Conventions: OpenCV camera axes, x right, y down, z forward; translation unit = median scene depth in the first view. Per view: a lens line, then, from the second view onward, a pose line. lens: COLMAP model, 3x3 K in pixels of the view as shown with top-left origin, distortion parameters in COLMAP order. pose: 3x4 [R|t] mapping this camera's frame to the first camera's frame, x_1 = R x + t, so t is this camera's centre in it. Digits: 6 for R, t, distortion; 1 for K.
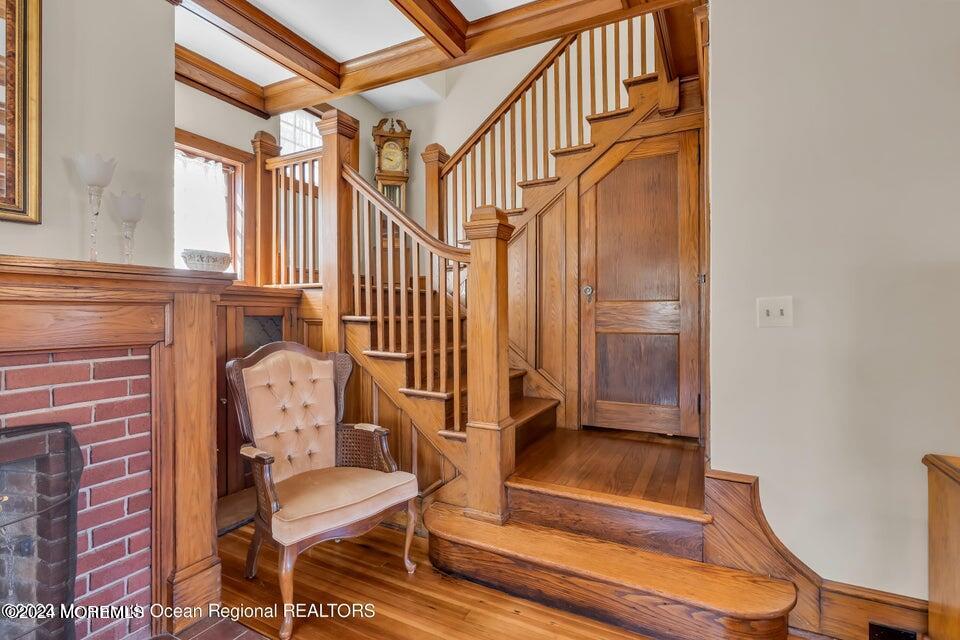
lens RADIAL K [[463.7, 0, 475.8], [0, 463.7, 313.6], [0, 0, 1]] dist [-0.007738, -0.000607]
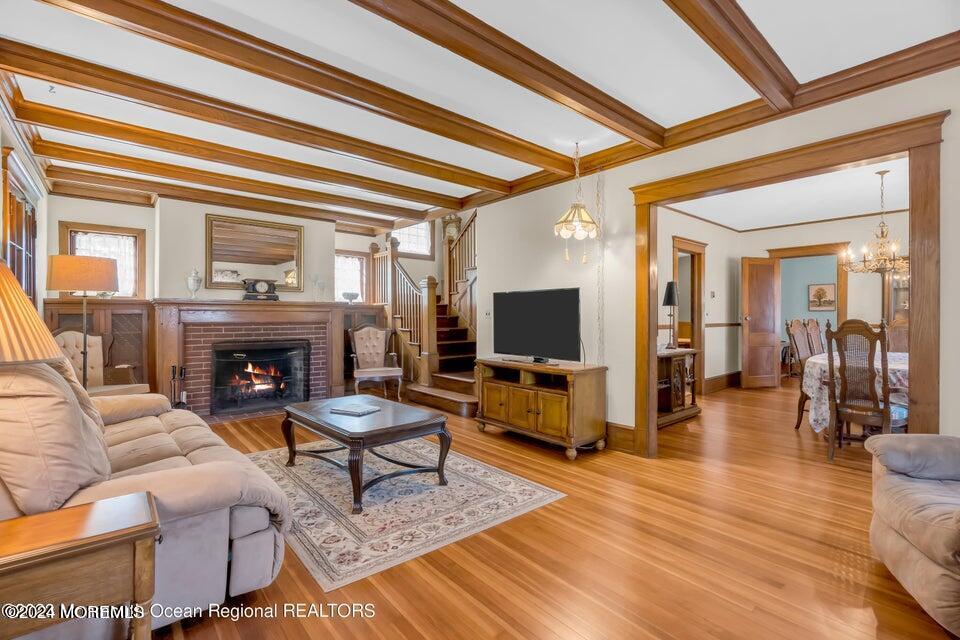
lens RADIAL K [[429.1, 0, 481.1], [0, 429.1, 317.2], [0, 0, 1]] dist [0.001700, 0.000032]
pose [[0.931472, 0.001011, -0.363813, 1.167776], [0.001830, 0.999970, 0.007465, -0.002909], [0.363810, -0.007619, 0.931442, -1.212308]]
